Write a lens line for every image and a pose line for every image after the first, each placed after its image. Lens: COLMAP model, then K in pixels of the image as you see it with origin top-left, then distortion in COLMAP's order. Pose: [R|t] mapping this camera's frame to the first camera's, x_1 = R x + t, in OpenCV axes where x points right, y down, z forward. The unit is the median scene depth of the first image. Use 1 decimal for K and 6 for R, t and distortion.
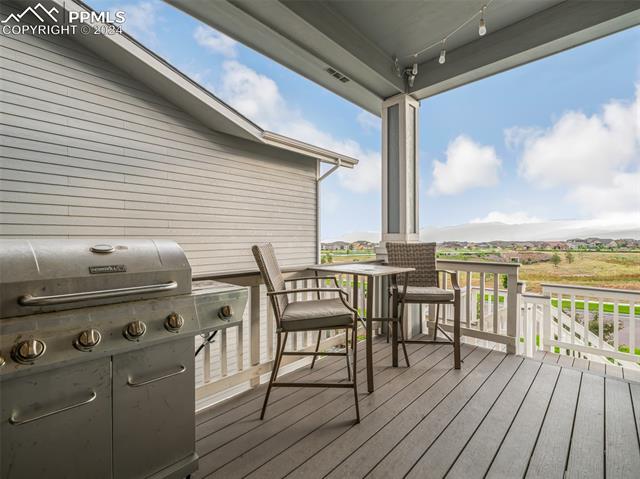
lens RADIAL K [[304.0, 0, 306.8], [0, 304.0, 239.1], [0, 0, 1]] dist [0.001605, -0.000523]
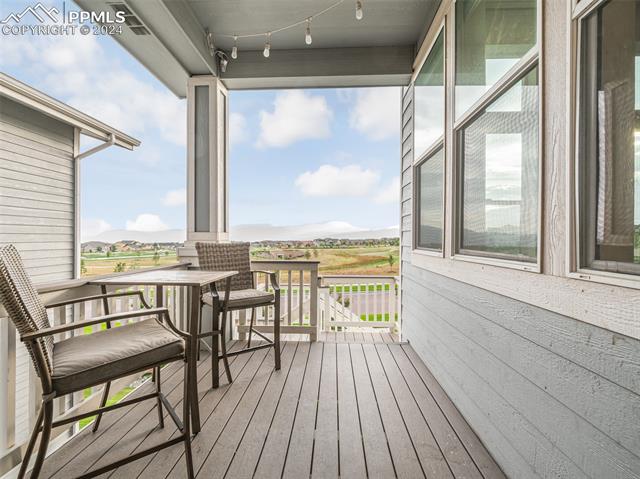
lens RADIAL K [[304.0, 0, 320.2], [0, 304.0, 236.7], [0, 0, 1]] dist [0.001605, -0.000523]
pose [[0.727296, 0.006450, 0.686294, -0.069874], [-0.002030, 0.999972, -0.007248, -0.000296], [-0.686321, 0.003878, 0.727288, 0.140160]]
